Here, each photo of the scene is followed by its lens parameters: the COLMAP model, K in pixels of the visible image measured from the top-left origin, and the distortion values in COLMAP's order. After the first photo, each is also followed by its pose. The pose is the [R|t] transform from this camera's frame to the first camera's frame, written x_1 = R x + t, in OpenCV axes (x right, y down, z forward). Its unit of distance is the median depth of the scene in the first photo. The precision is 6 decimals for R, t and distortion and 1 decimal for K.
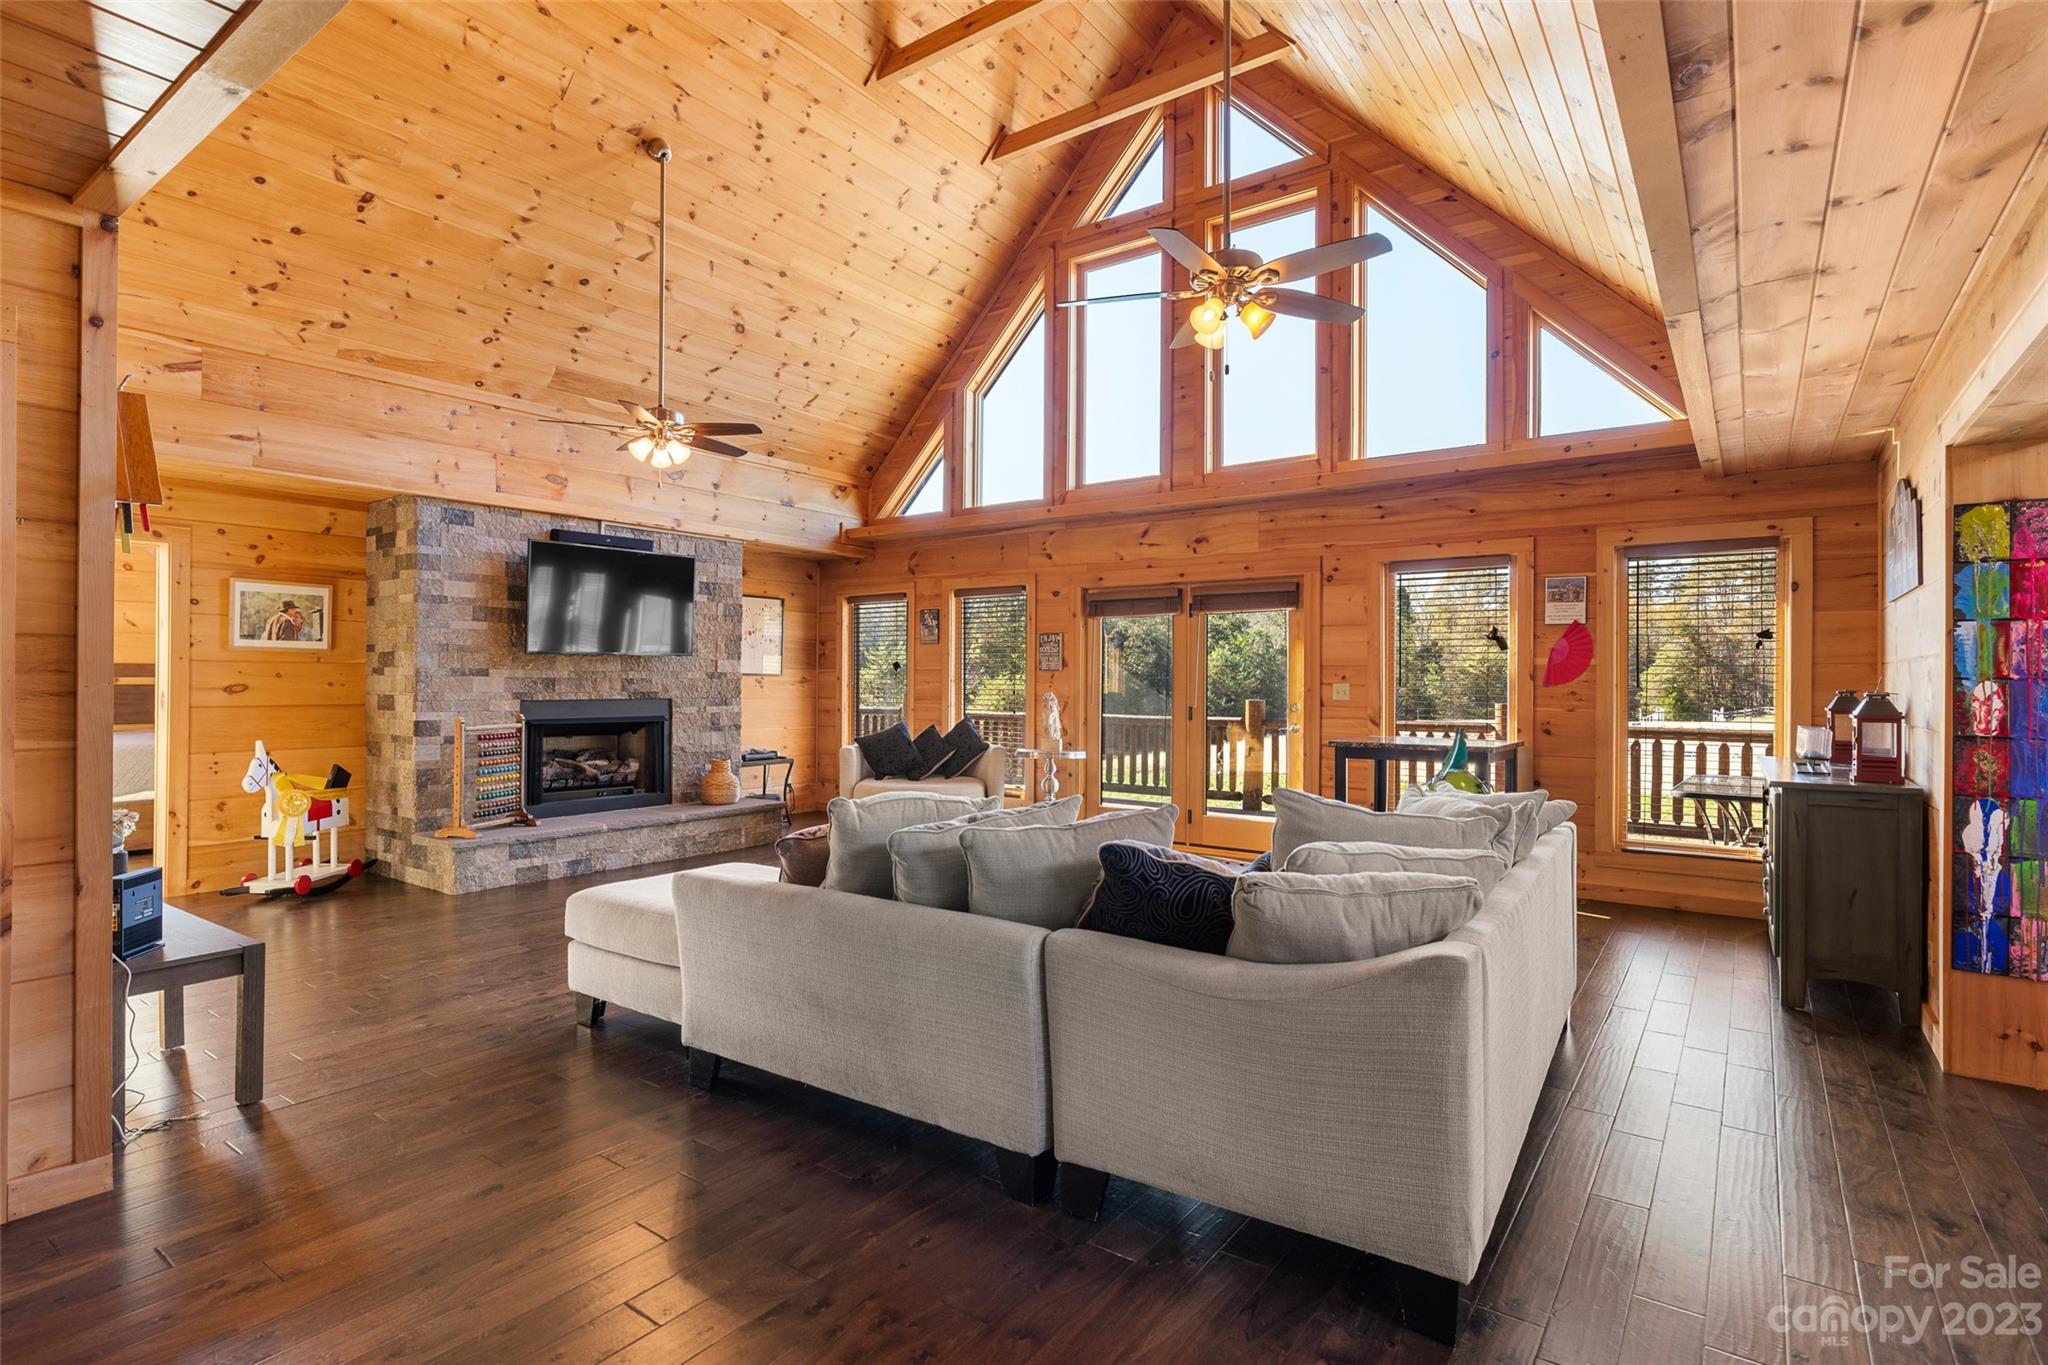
lens RADIAL K [[1012.9, 0, 1026.3], [0, 1012.9, 679.6], [0, 0, 1]] dist [-0.002938, 0.000104]
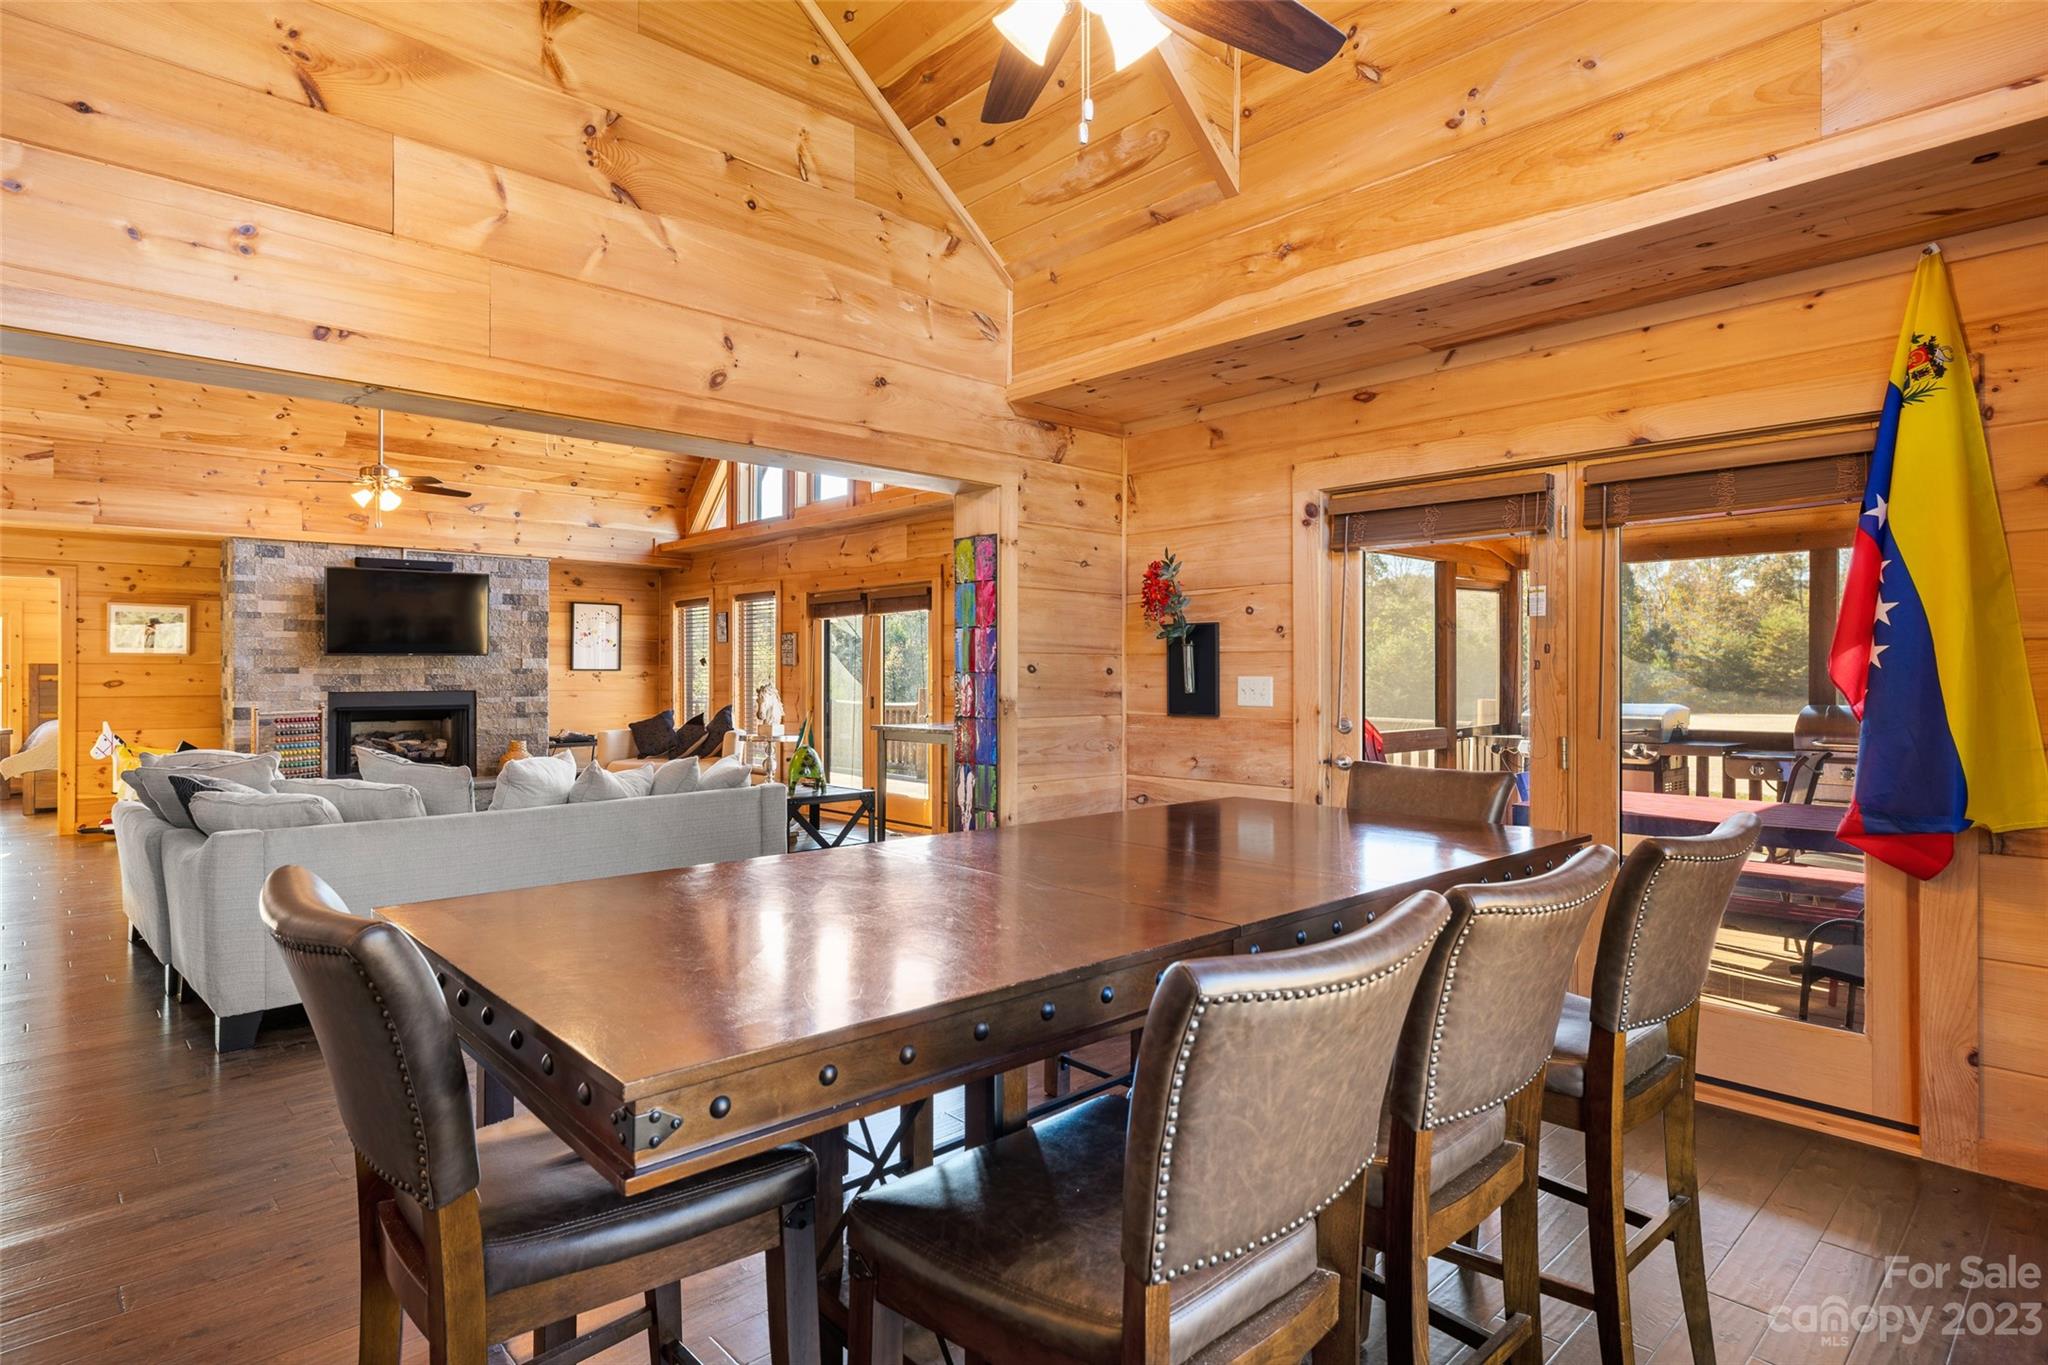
lens RADIAL K [[1064.3, 0, 1026.3], [0, 1064.3, 672.7], [0, 0, 1]] dist [-0.005931, 0.001613]
pose [[0.983783, -0.005488, -0.179277, 0.618395], [0.005820, 0.999982, 0.001327, -0.000673], [0.179267, -0.002348, 0.983798, -0.164305]]
